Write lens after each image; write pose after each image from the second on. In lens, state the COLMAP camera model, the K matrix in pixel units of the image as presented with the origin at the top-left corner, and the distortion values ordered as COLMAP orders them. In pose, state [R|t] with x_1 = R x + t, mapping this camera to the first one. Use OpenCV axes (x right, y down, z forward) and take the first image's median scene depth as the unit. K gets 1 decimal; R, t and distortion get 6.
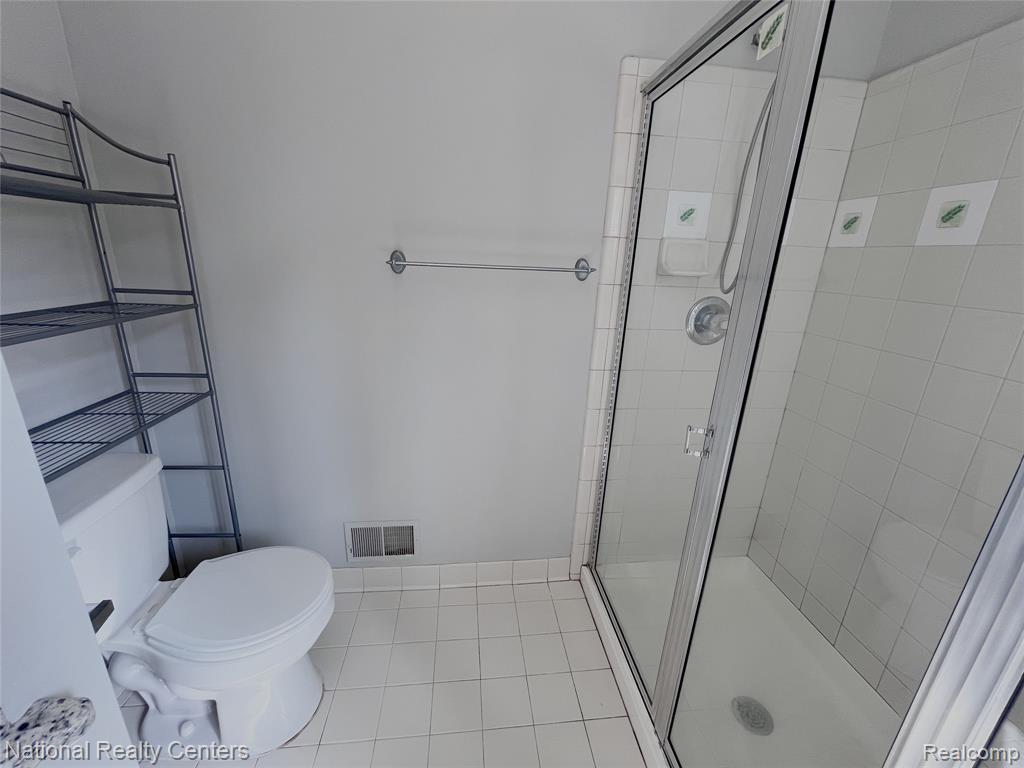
lens RADIAL K [[411.3, 0, 510.4], [0, 411.3, 384.1], [0, 0, 1]] dist [-0.003572, 0.000561]
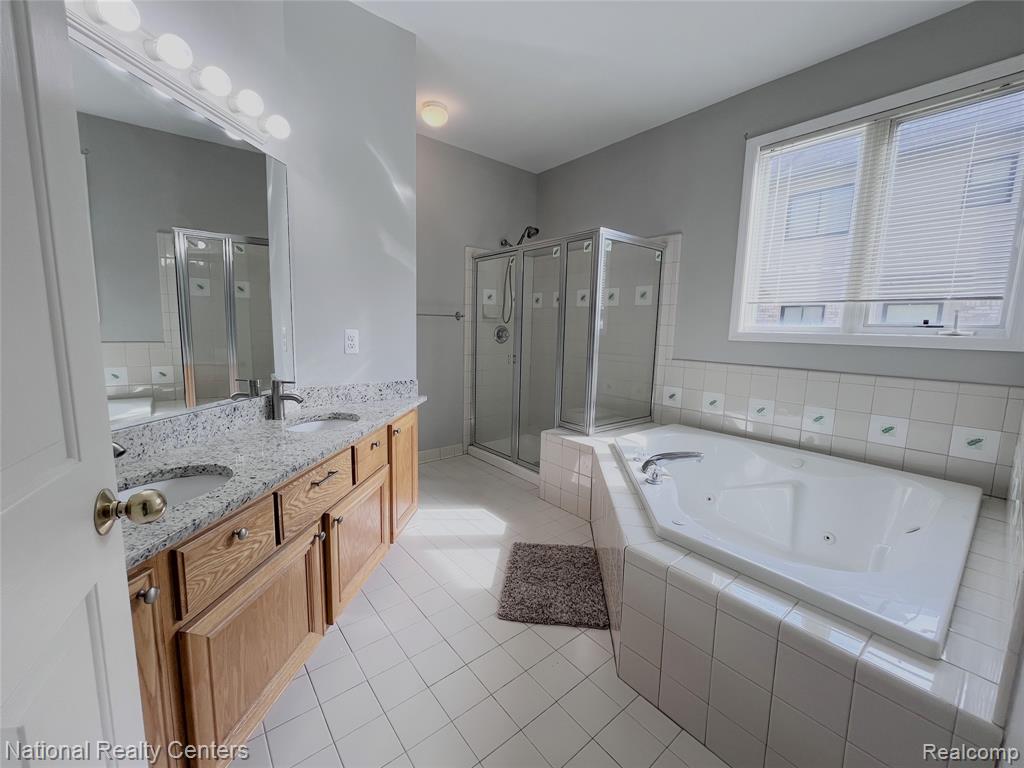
lens RADIAL K [[411.3, 0, 510.0], [0, 411.3, 381.6], [0, 0, 1]] dist [-0.003572, 0.000561]
pose [[0.843879, -0.093285, 0.528363, -0.983116], [0.171015, 0.980172, -0.100084, 0.457004], [-0.508550, 0.174816, 0.843099, -1.329208]]
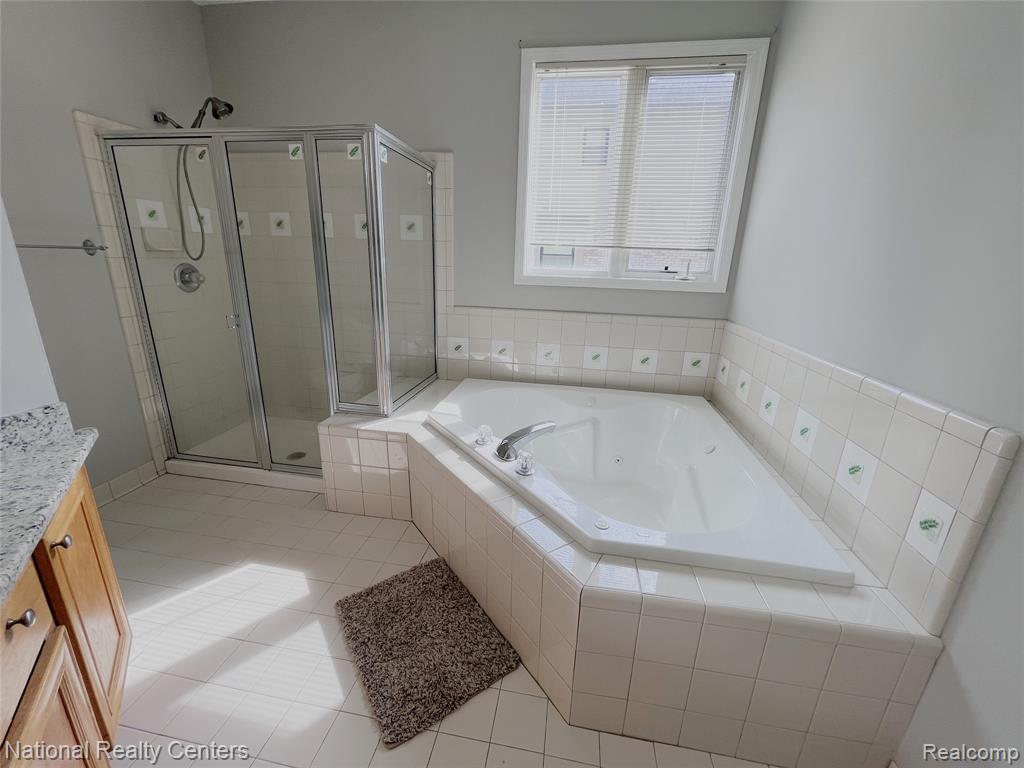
lens RADIAL K [[411.3, 0, 509.7], [0, 411.3, 381.7], [0, 0, 1]] dist [-0.003572, 0.000561]
pose [[0.278002, -0.302787, 0.911611, -0.876584], [0.265796, 0.936214, 0.229903, 0.225501], [-0.923075, 0.178389, 0.340749, -0.773434]]
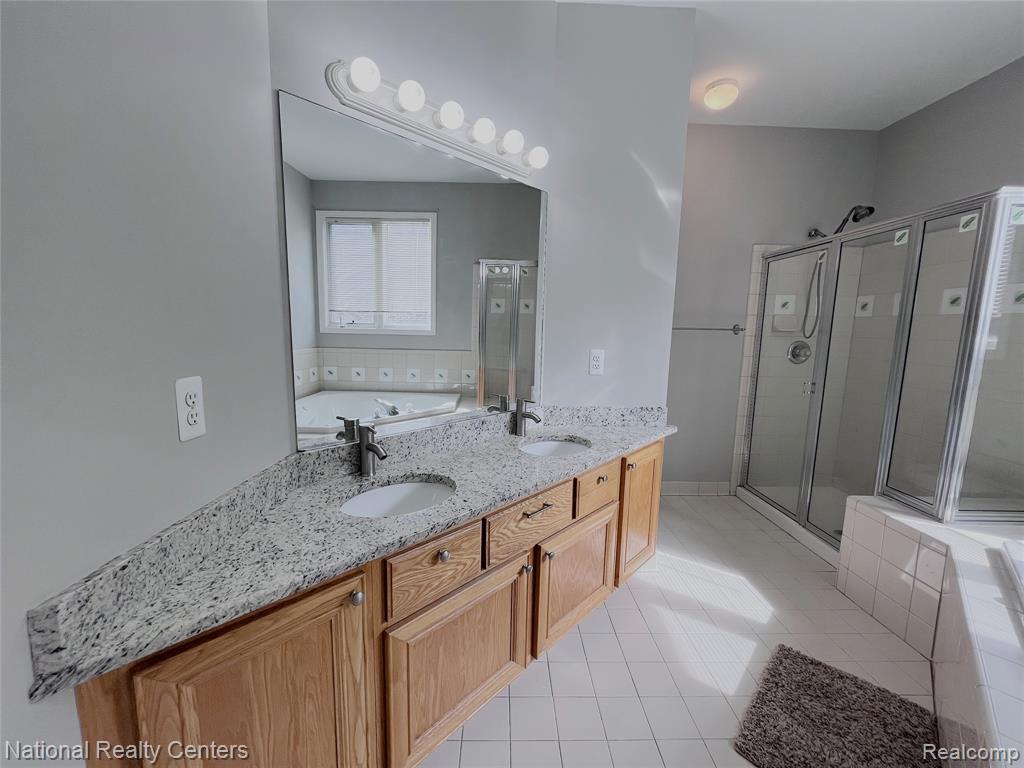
lens RADIAL K [[411.3, 0, 510.9], [0, 411.3, 380.8], [0, 0, 1]] dist [-0.003572, 0.000561]
pose [[0.995731, -0.008942, -0.091872, -0.830779], [-0.006888, 0.985323, -0.170558, 0.377037], [0.092049, 0.170463, 0.981055, -1.225182]]
